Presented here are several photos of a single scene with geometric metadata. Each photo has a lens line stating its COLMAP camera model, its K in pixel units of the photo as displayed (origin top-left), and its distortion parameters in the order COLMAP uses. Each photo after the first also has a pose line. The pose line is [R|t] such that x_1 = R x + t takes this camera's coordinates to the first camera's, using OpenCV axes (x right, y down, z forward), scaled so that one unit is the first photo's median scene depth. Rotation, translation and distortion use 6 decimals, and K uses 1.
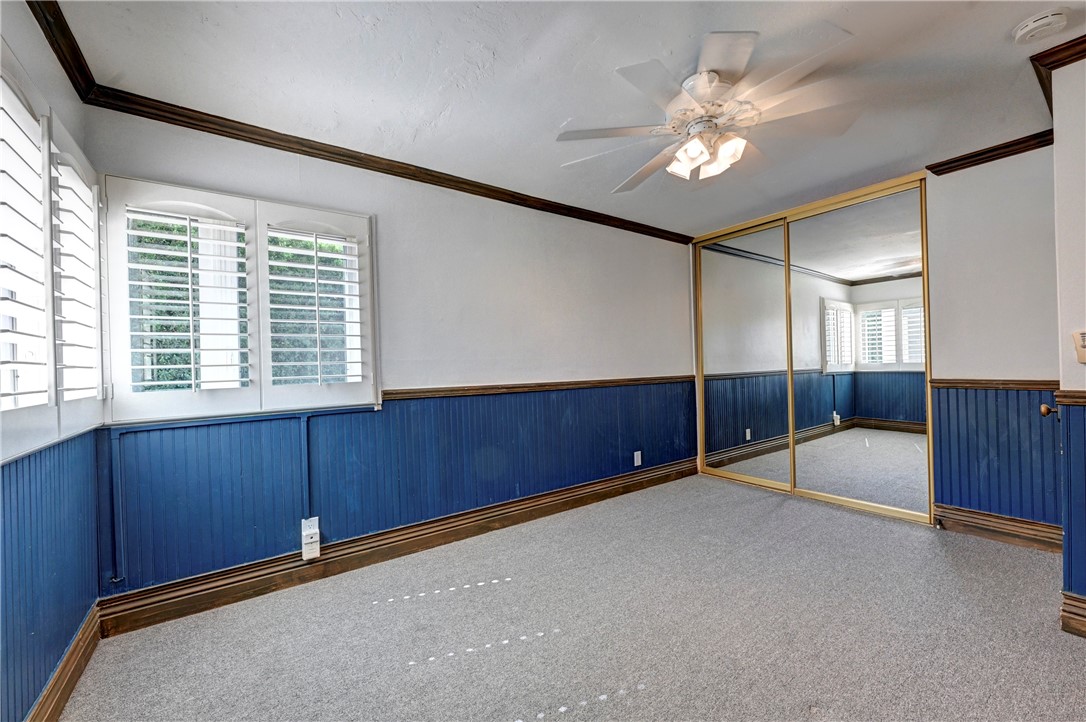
lens RADIAL K [[427.5, 0, 540.4], [0, 427.5, 362.1], [0, 0, 1]] dist [-0.001020, 0.000146]
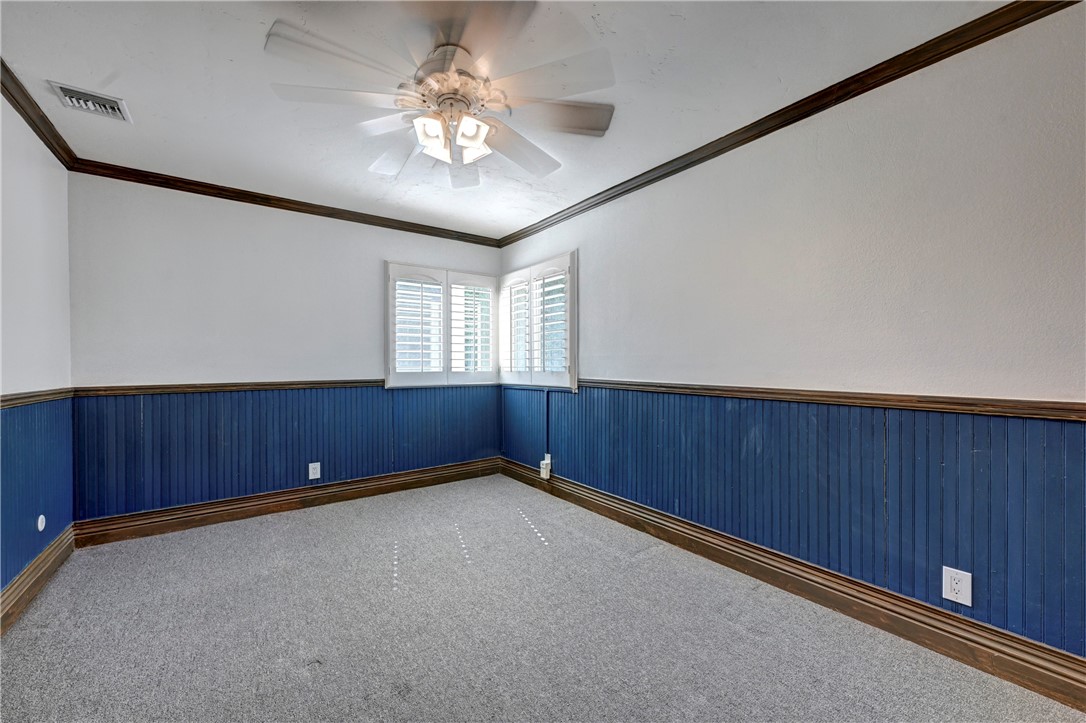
lens RADIAL K [[427.5, 0, 540.4], [0, 427.5, 362.6], [0, 0, 1]] dist [-0.001020, 0.000146]
pose [[0.013894, 0.020364, -0.999696, 0.970141], [0.001157, 0.999792, 0.020382, -0.010919], [0.999903, -0.001440, 0.013867, 0.864995]]
